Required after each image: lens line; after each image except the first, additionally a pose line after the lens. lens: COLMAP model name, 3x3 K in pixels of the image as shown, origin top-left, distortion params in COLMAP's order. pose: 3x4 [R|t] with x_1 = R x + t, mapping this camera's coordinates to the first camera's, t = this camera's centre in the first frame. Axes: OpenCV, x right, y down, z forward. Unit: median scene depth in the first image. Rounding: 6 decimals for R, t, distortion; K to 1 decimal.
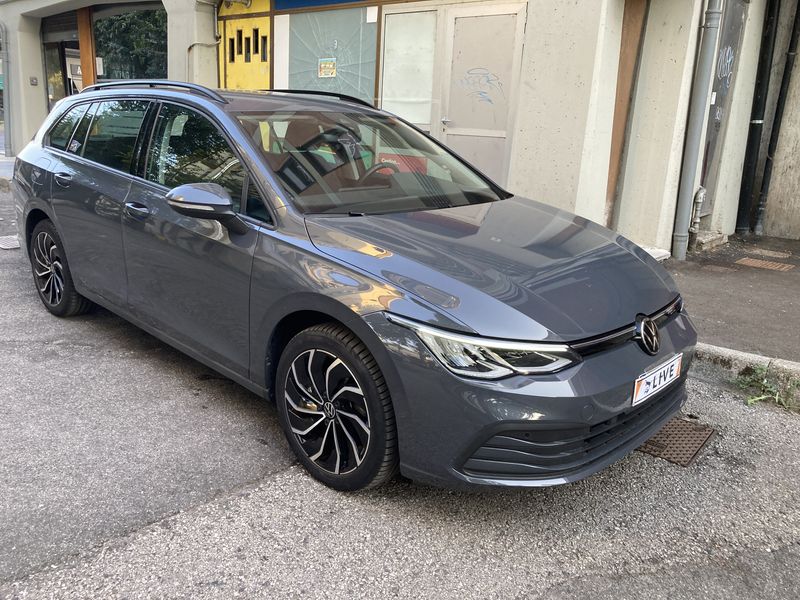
lens RADIAL K [[649.1, 0, 399.0], [0, 649.1, 297.7], [0, 0, 1]] dist [0.013156, 0.001549]
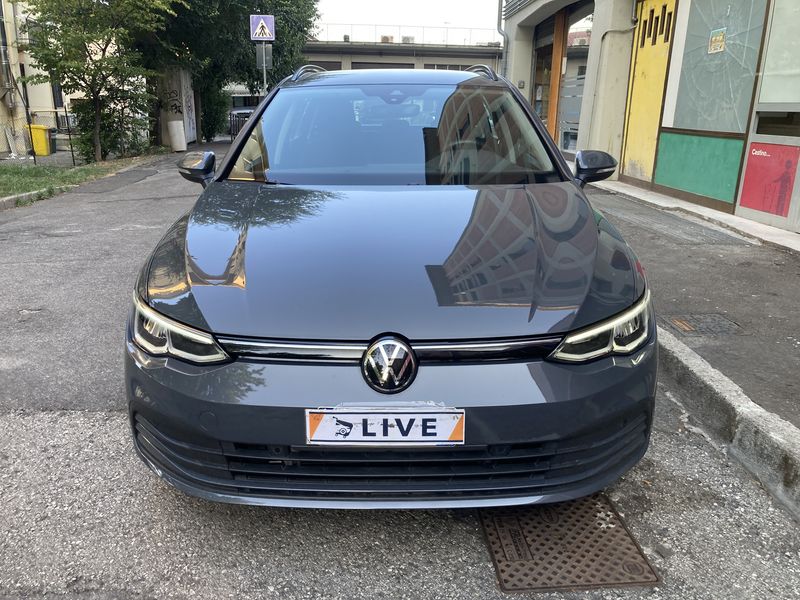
lens RADIAL K [[653.4, 0, 385.0], [0, 653.4, 312.8], [0, 0, 1]] dist [0.013700, 0.001409]
pose [[0.691614, 0.183471, -0.698576, 0.208234], [-0.172980, 0.981126, 0.086422, -0.013606], [0.701247, 0.061069, 0.710298, 0.118079]]
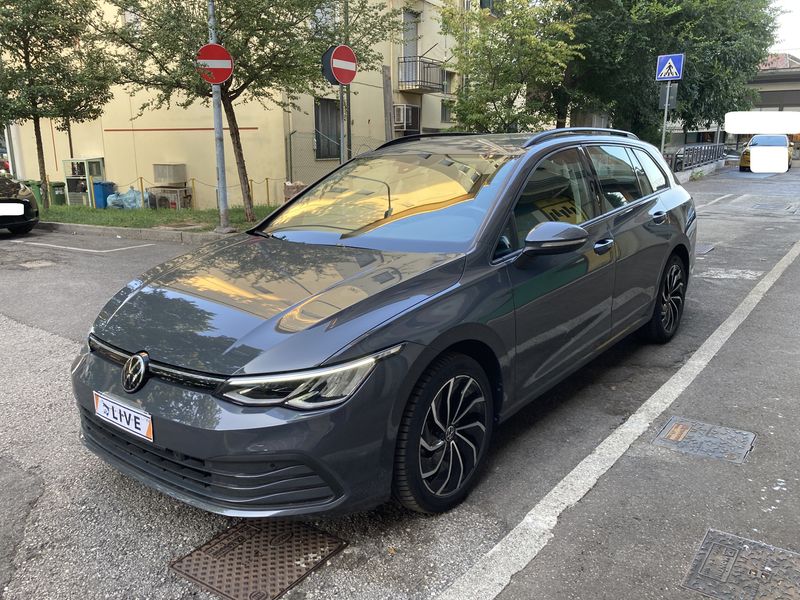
lens RADIAL K [[649.1, 0, 399.0], [0, 649.1, 297.7], [0, 0, 1]] dist [0.013156, 0.001549]
pose [[0.086130, 0.189963, -0.978006, 0.331467], [-0.245124, 0.955518, 0.164008, -0.076216], [0.965658, 0.225607, 0.128864, 0.298509]]
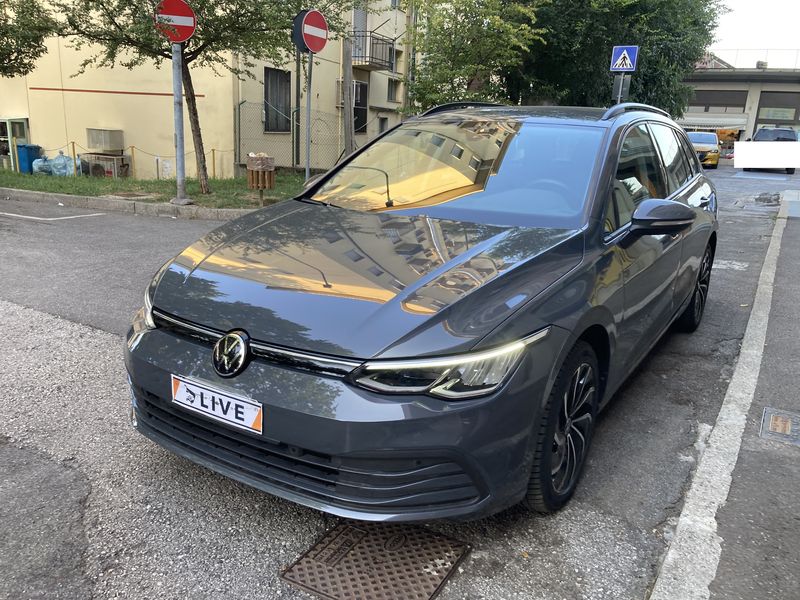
lens RADIAL K [[649.9, 0, 387.8], [0, 649.9, 305.7], [0, 0, 1]] dist [0.009325, 0.012537]
pose [[0.182011, 0.230336, -0.955938, 0.296149], [-0.287703, 0.942107, 0.172225, -0.050684], [0.940265, 0.243680, 0.237742, 0.235392]]
